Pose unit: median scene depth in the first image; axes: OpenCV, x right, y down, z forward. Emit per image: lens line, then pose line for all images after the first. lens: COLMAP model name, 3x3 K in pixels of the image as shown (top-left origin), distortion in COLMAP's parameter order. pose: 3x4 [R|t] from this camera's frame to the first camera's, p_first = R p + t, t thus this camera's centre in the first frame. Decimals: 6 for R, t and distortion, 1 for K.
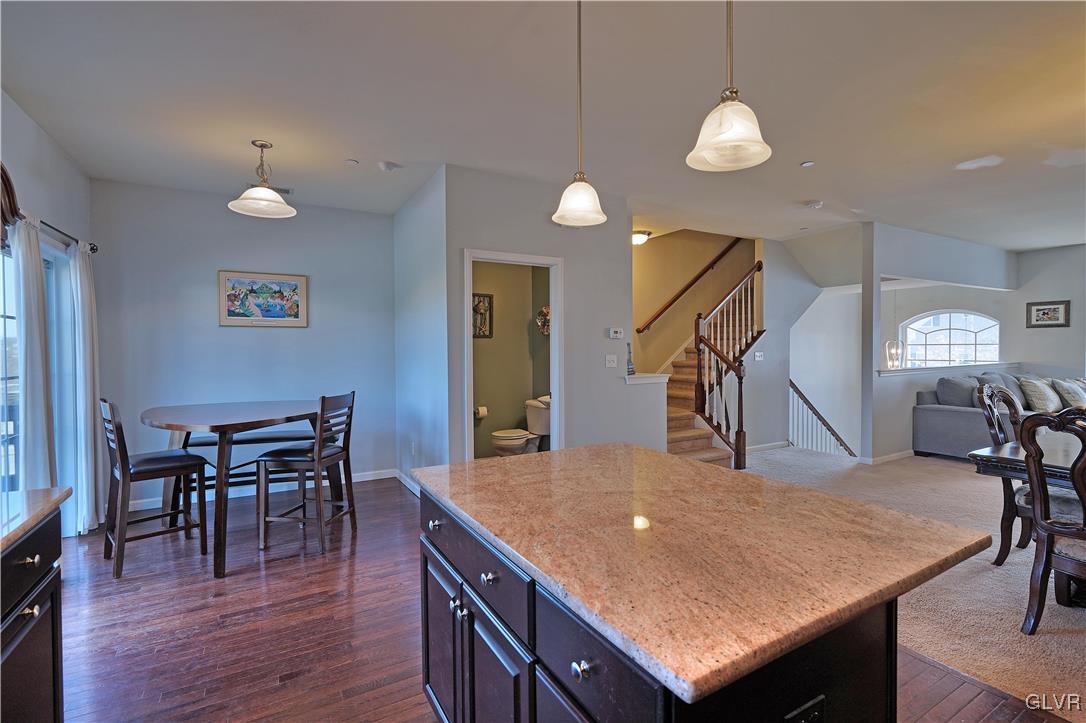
lens RADIAL K [[495.8, 0, 531.7], [0, 495.8, 356.0], [0, 0, 1]] dist [0.001444, 0.001409]
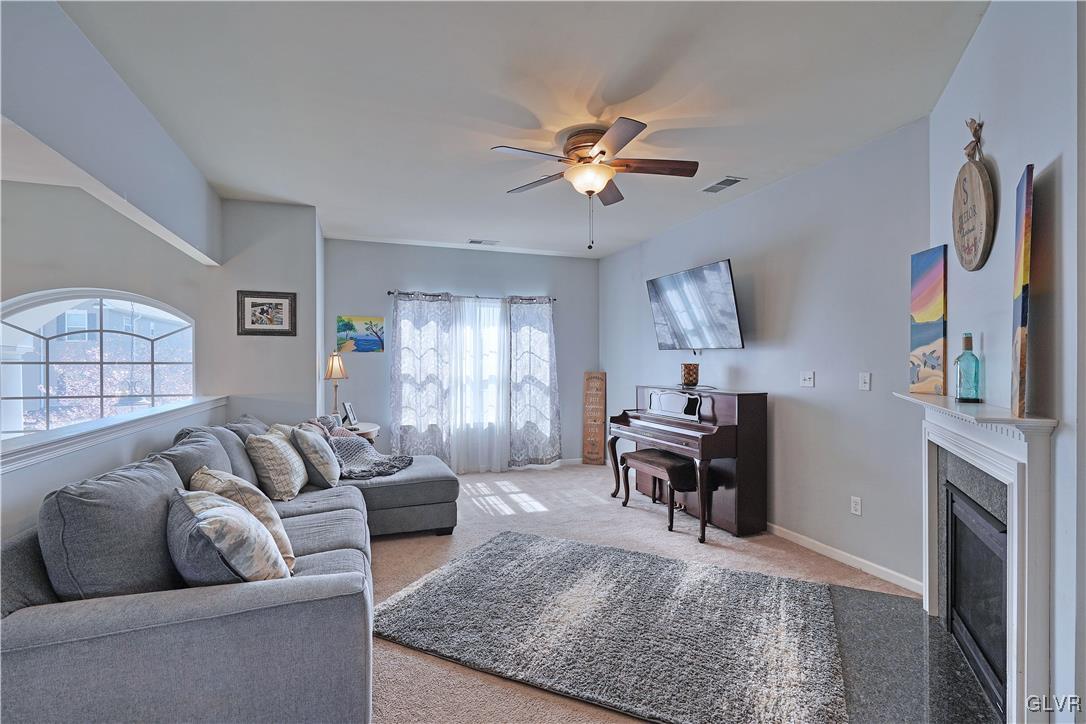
lens RADIAL K [[495.8, 0, 538.9], [0, 495.8, 362.7], [0, 0, 1]] dist [0.001444, 0.001409]
pose [[0.155187, 0.007313, 0.987858, 0.500573], [0.015893, 0.999825, -0.009898, -0.013683], [-0.987757, 0.017236, 0.155044, 0.585562]]
